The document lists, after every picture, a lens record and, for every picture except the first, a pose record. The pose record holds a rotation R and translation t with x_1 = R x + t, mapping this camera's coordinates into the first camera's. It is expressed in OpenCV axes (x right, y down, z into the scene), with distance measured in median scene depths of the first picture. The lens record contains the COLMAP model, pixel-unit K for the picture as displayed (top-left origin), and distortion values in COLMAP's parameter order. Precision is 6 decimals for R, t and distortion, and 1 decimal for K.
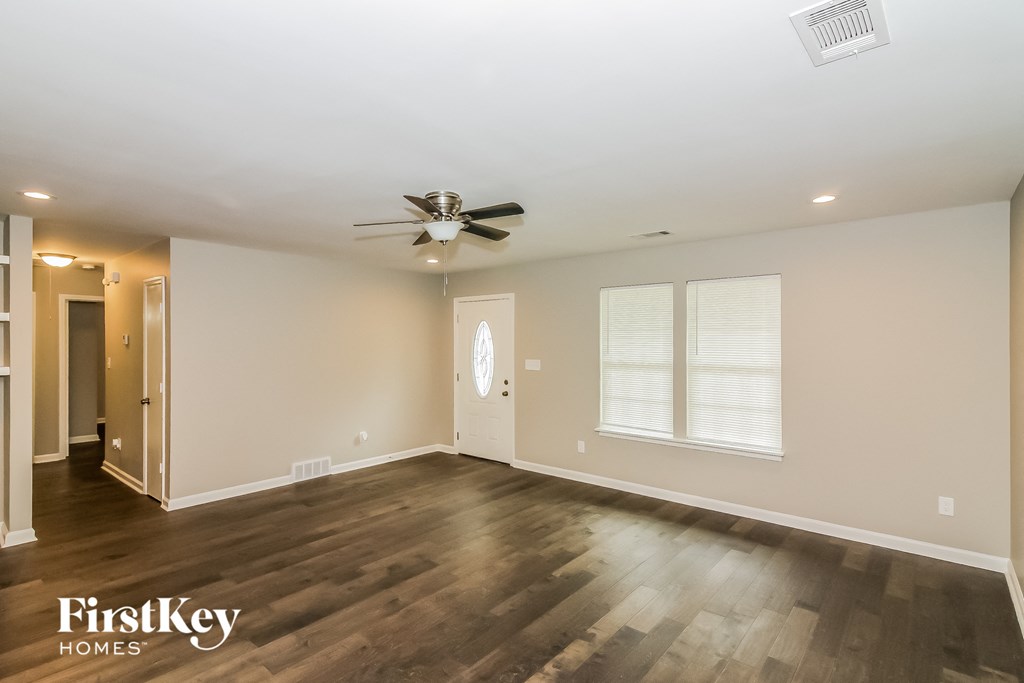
lens RADIAL K [[496.8, 0, 507.5], [0, 496.8, 339.0], [0, 0, 1]] dist [0.001646, -0.000125]
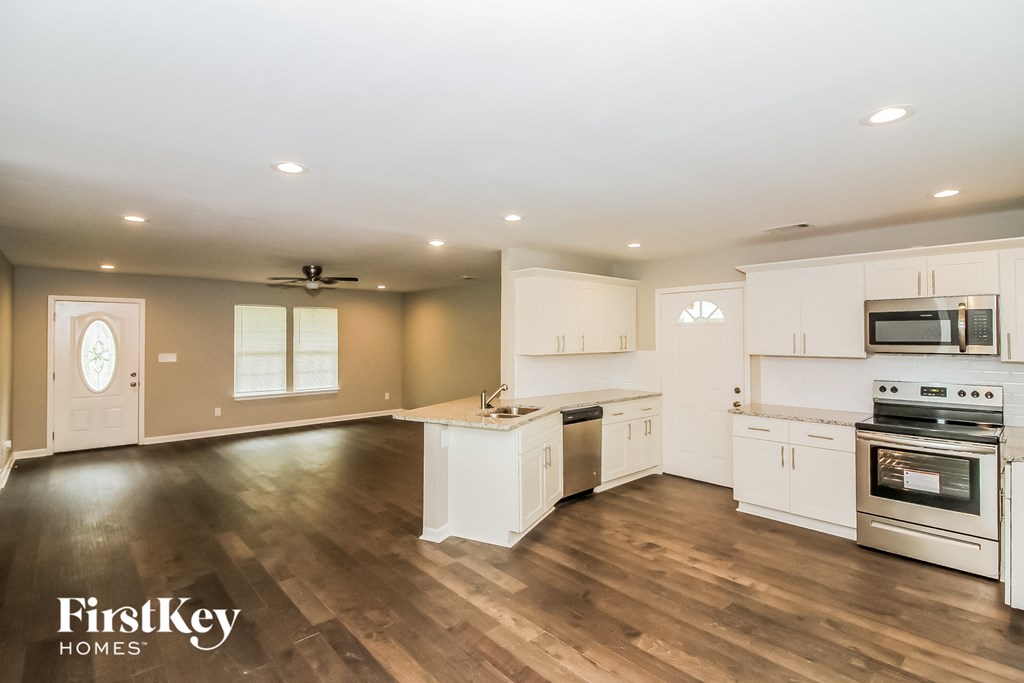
lens RADIAL K [[496.8, 0, 507.5], [0, 496.8, 339.0], [0, 0, 1]] dist [0.001646, -0.000125]
pose [[0.155892, -0.004165, 0.987765, -1.378213], [0.002378, 0.999990, 0.003841, 0.001367], [-0.987771, 0.001750, 0.155901, -0.069866]]
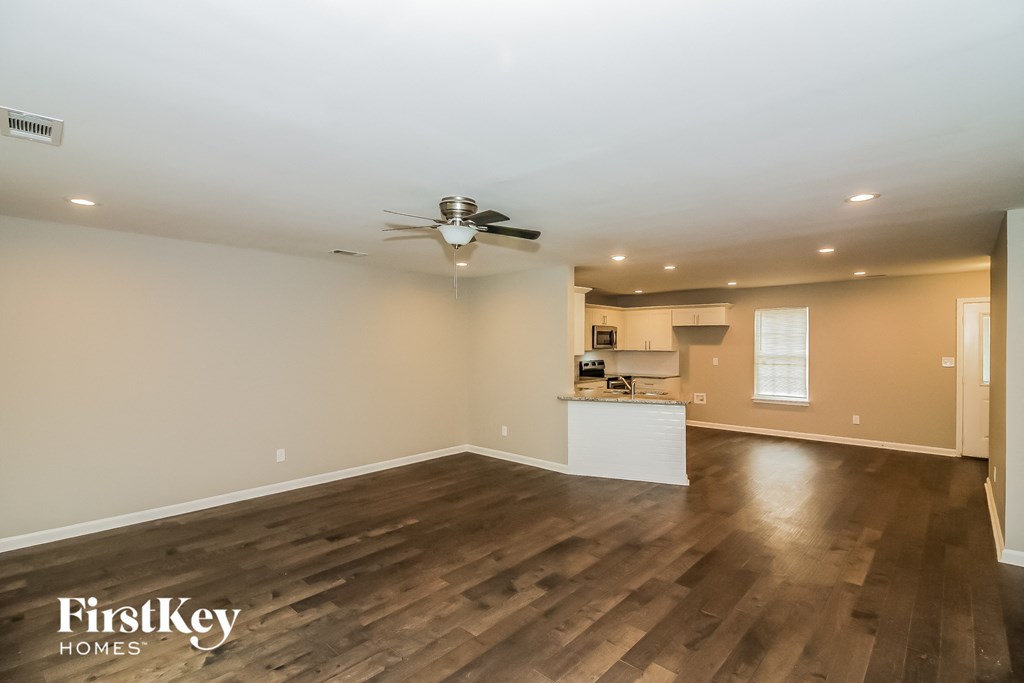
lens RADIAL K [[496.8, 0, 507.5], [0, 496.8, 339.0], [0, 0, 1]] dist [0.001646, -0.000125]
pose [[-0.998614, -0.002317, 0.052583, -0.198991], [-0.002420, 0.999995, -0.001895, -0.003008], [-0.052579, -0.002020, -0.998615, 1.402501]]
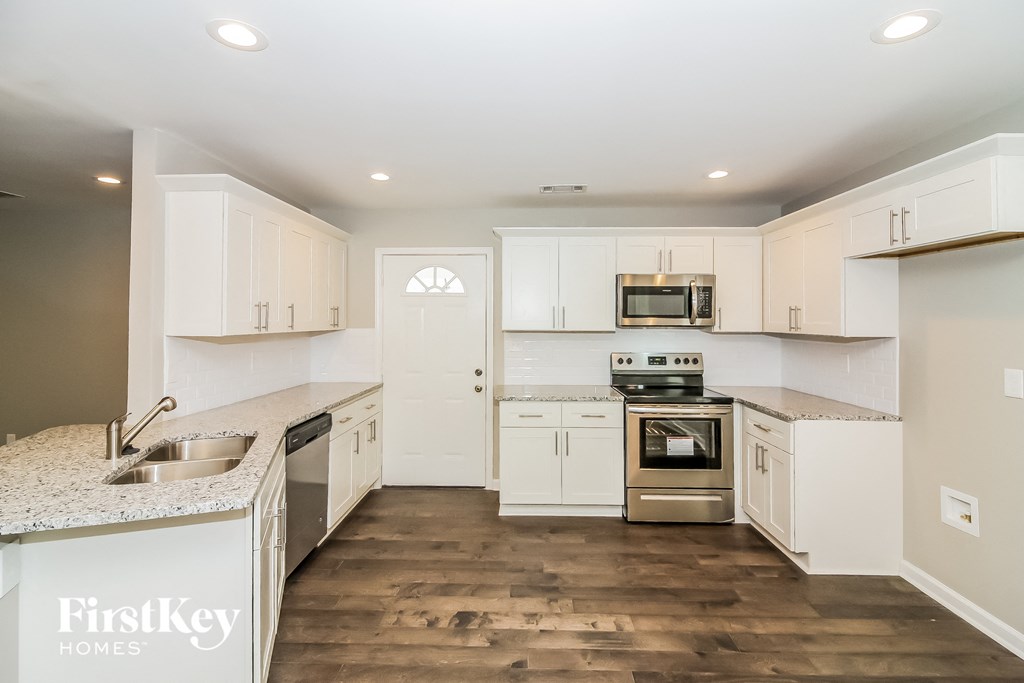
lens RADIAL K [[475.3, 0, 509.8], [0, 475.3, 318.3], [0, 0, 1]] dist [0.014268, -0.000058]
pose [[-0.613279, 0.000540, 0.789866, -0.975828], [-0.003102, 0.999990, -0.003092, 0.019385], [-0.789860, -0.004346, -0.613272, 0.109735]]
